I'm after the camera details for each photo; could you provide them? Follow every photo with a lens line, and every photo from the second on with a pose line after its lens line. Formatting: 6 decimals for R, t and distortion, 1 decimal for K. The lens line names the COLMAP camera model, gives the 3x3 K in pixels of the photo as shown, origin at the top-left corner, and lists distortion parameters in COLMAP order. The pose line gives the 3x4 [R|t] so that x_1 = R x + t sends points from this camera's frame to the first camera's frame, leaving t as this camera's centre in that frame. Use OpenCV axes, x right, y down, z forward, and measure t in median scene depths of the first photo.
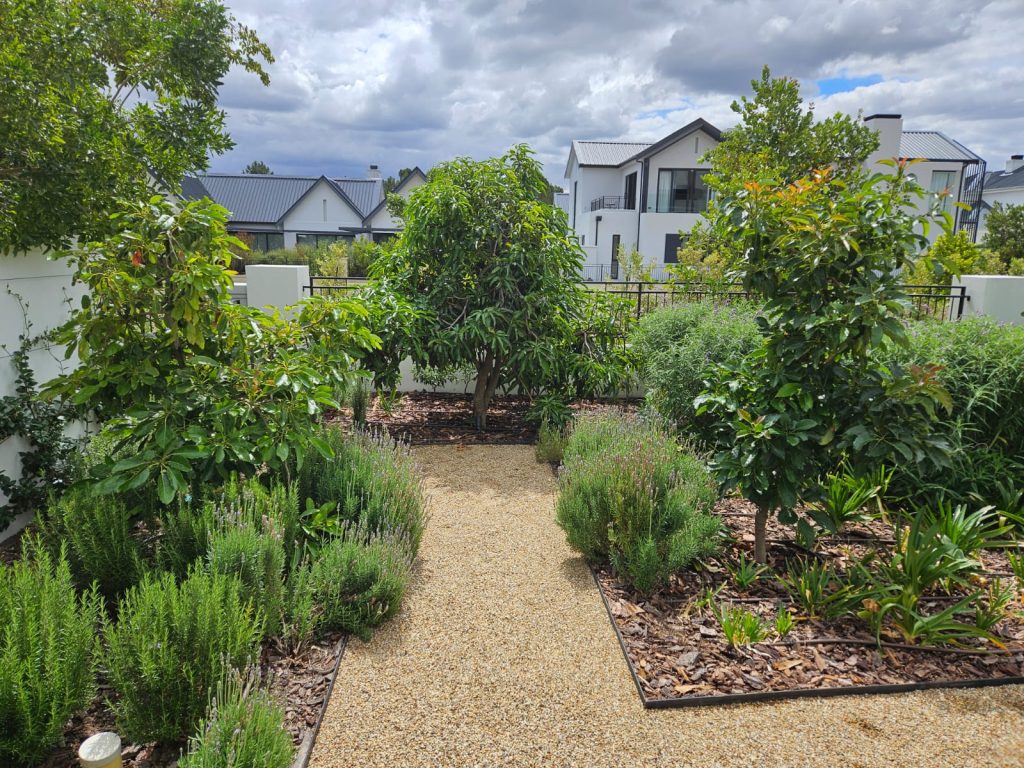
lens RADIAL K [[689.5, 0, 514.1], [0, 689.5, 379.3], [0, 0, 1]] dist [0.076861, -0.071720]
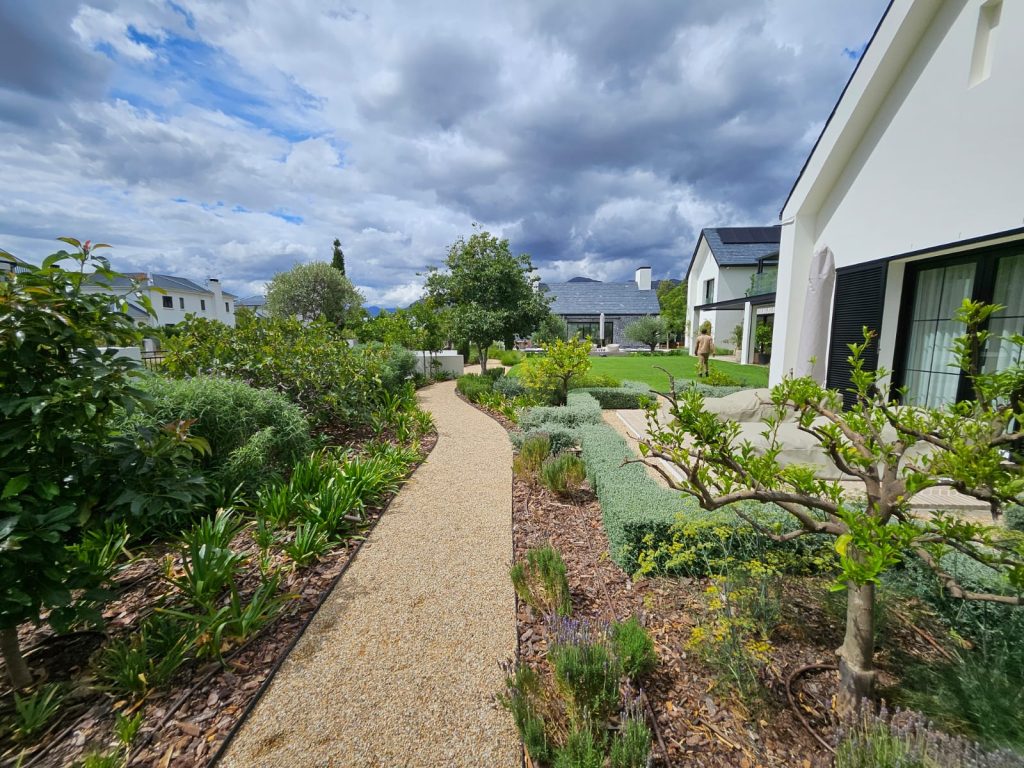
lens RADIAL K [[400.8, 0, 512.0], [0, 400.8, 384.0], [0, 0, 1]] dist [-0.000821, -0.004061]
pose [[0.119646, -0.143995, 0.982319, 0.000797], [0.189082, 0.974621, 0.119837, -0.058875], [-0.974645, 0.171401, 0.143836, 0.365303]]
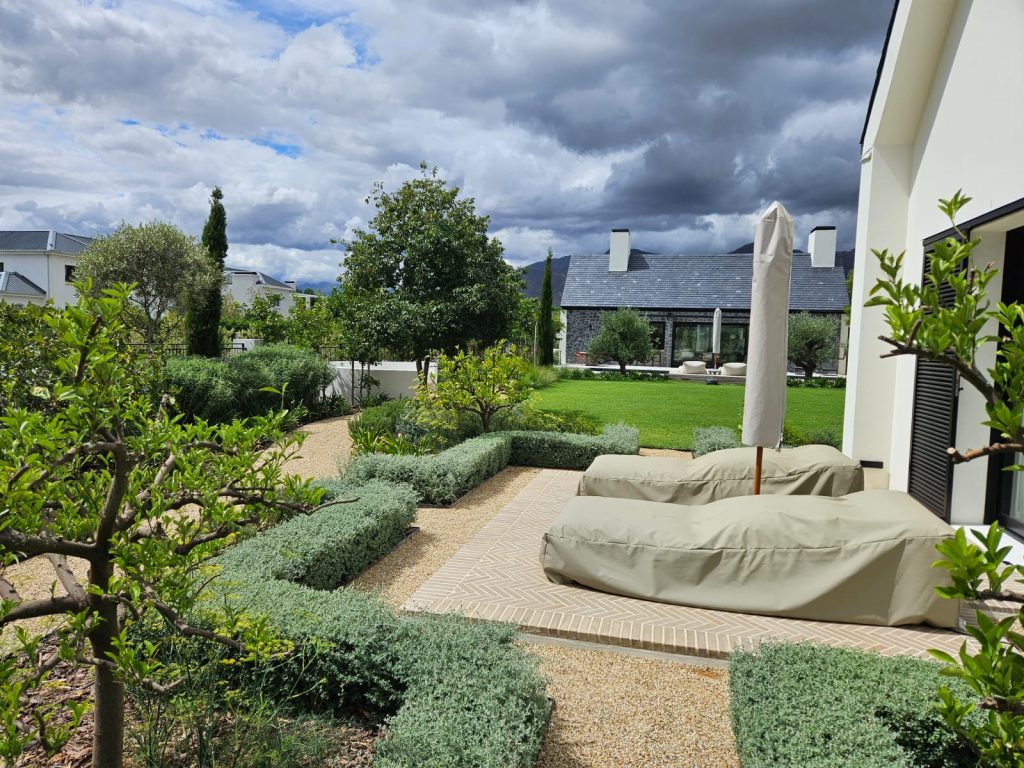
lens RADIAL K [[689.5, 0, 514.1], [0, 689.5, 379.3], [0, 0, 1]] dist [0.076861, -0.071720]
pose [[0.293416, -0.071638, 0.953297, 0.000521], [0.156702, 0.987305, 0.025962, -0.050537], [-0.943054, 0.141765, 0.300917, 0.316158]]
